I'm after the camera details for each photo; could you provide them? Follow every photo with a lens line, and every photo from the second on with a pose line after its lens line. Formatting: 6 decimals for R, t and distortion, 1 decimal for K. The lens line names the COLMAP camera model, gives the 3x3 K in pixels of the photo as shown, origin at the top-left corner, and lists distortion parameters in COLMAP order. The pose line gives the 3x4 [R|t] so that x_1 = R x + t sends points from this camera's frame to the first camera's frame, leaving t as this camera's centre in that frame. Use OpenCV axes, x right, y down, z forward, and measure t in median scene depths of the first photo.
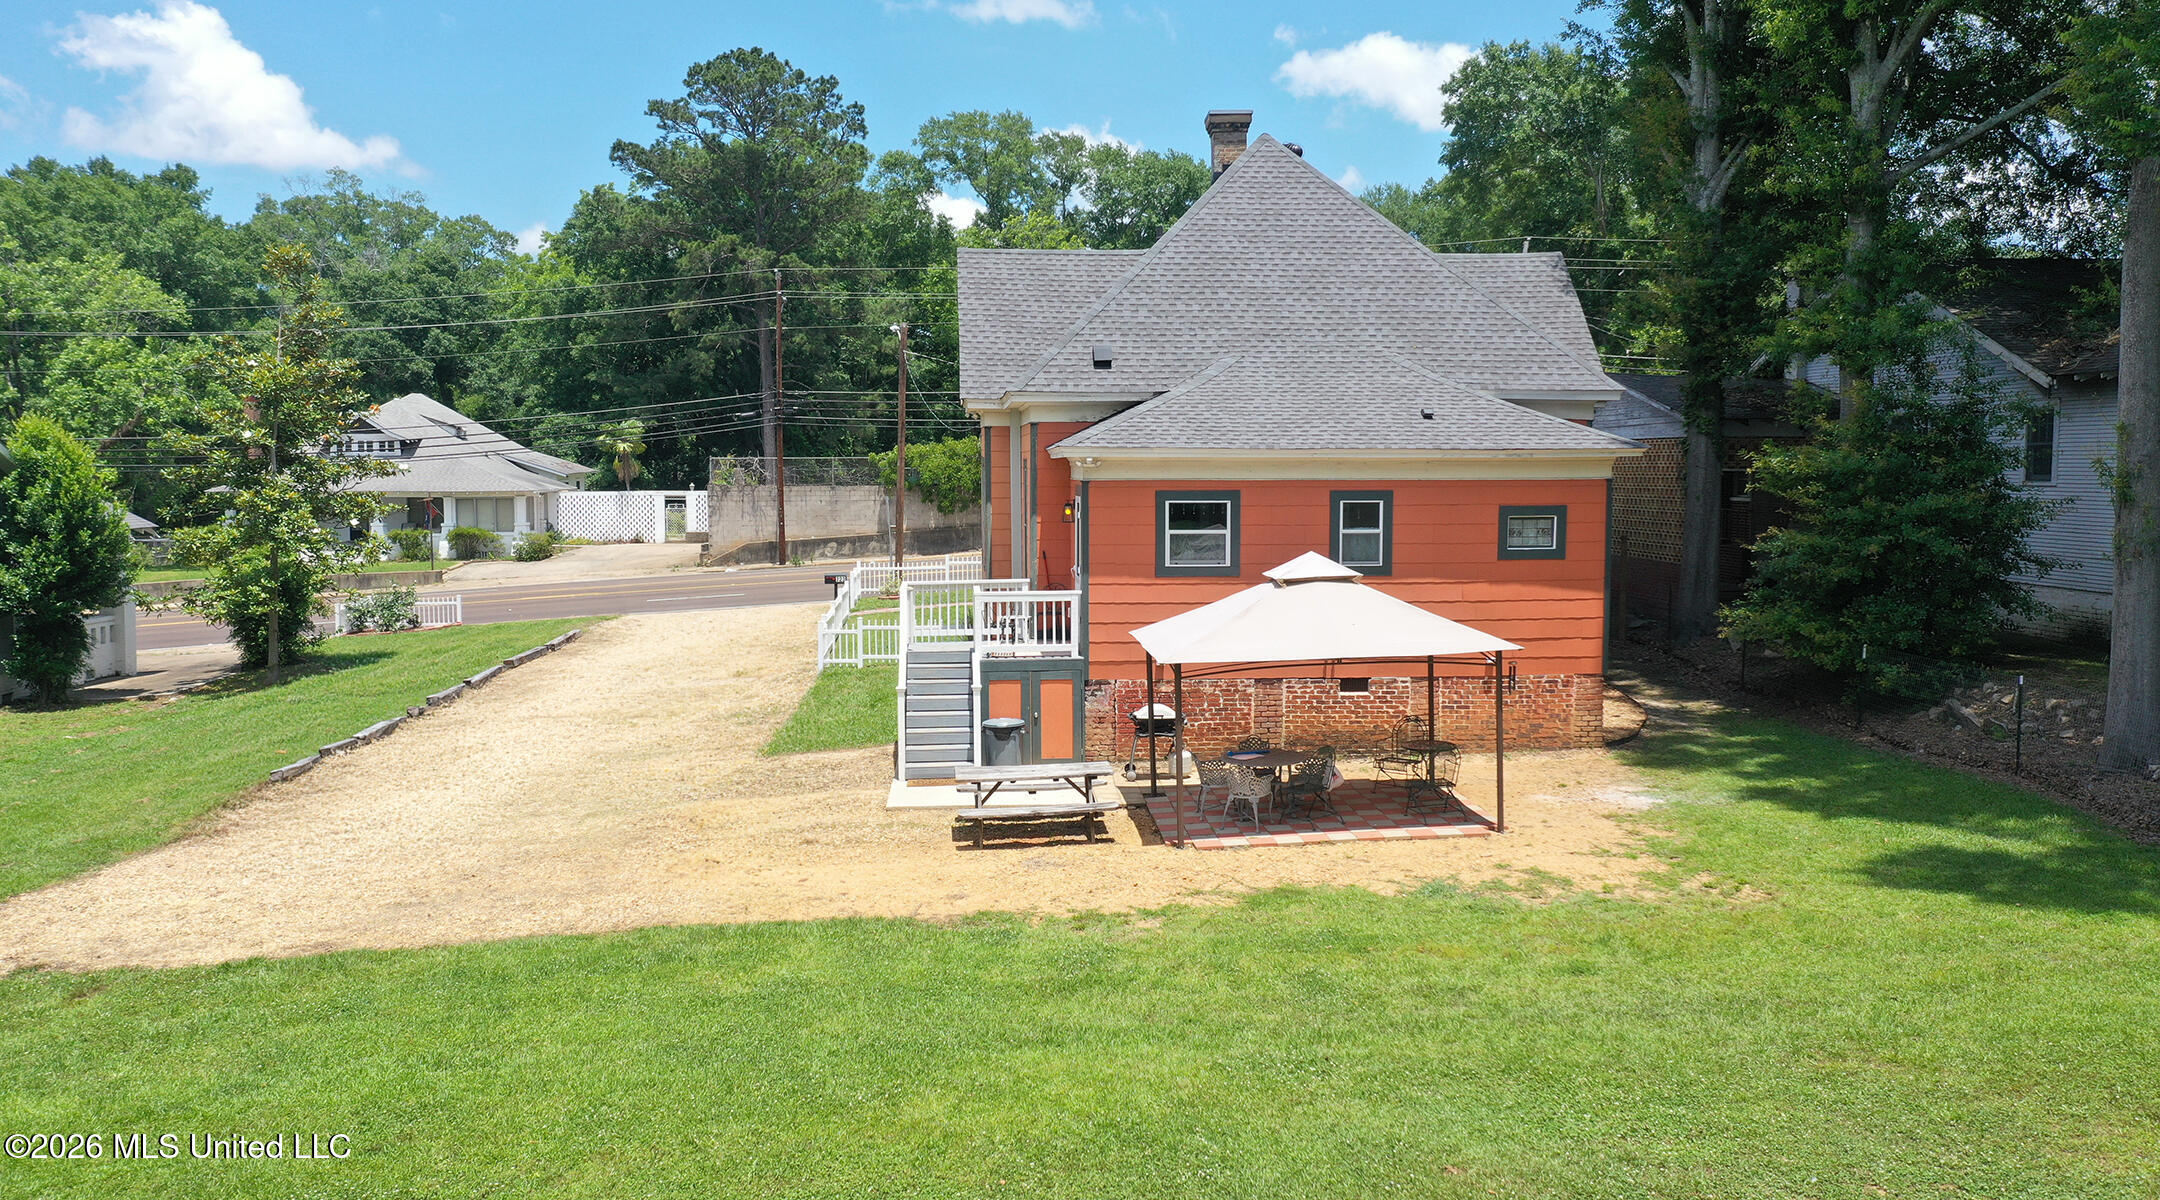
lens RADIAL K [[1695.5, 0, 1083.7], [0, 1695.5, 596.3], [0, 0, 1]] dist [-0.009012, 0.007154]
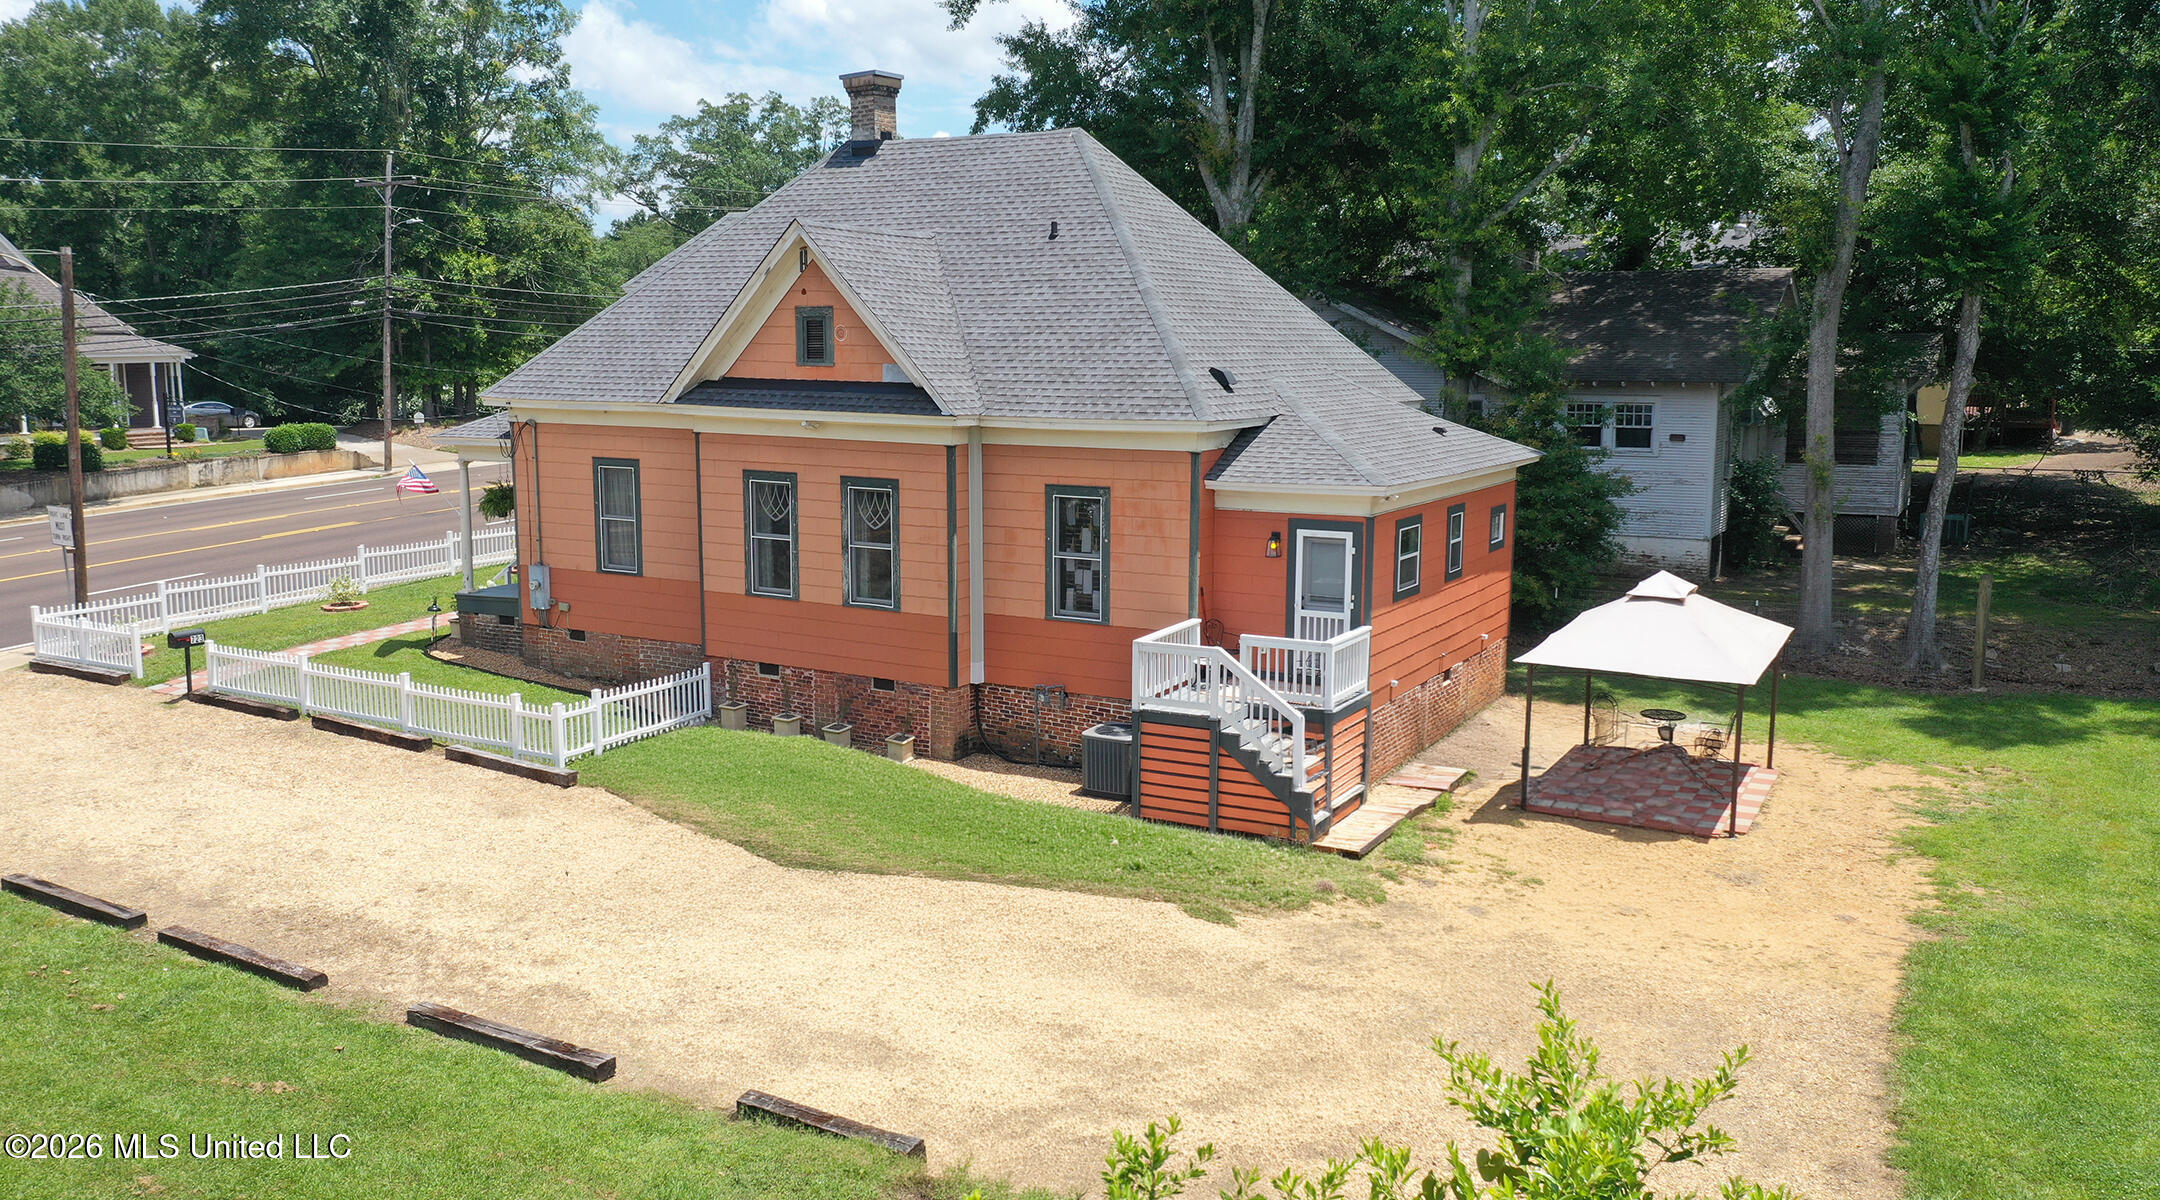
lens RADIAL K [[1695.5, 0, 1083.7], [0, 1695.5, 596.3], [0, 0, 1]] dist [-0.009012, 0.007154]
pose [[0.490941, -0.124763, 0.862213, -1.333402], [0.042207, 0.991936, 0.119502, -0.209709], [-0.870170, -0.022277, 0.492248, 0.899227]]
